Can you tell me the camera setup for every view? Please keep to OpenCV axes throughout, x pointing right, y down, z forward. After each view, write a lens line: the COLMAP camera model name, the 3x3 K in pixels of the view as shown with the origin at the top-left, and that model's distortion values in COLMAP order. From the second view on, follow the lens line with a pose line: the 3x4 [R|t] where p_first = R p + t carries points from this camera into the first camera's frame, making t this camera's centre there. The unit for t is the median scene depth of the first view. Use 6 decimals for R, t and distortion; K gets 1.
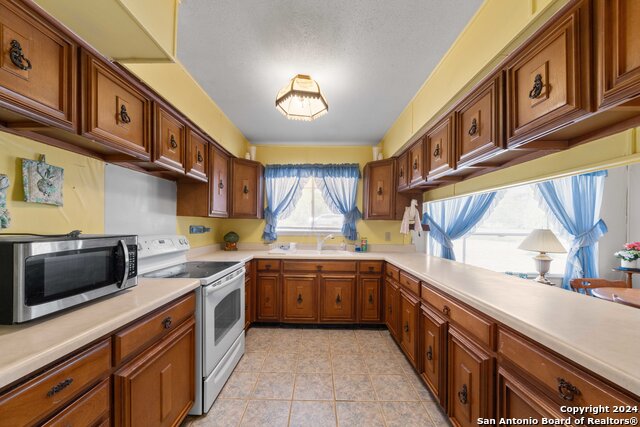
lens RADIAL K [[231.2, 0, 321.8], [0, 231.2, 224.2], [0, 0, 1]] dist [-0.000087, -0.000005]
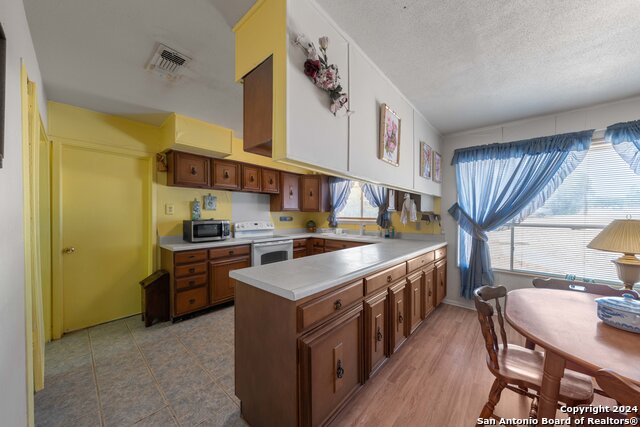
lens RADIAL K [[220.5, 0, 320.0], [0, 220.5, 213.5], [0, 0, 1]] dist [-0.000331, -0.000014]
pose [[0.762764, -0.011961, -0.646567, 0.699084], [0.006784, 0.999922, -0.010495, 0.001862], [0.646642, 0.003619, 0.762785, -0.111698]]
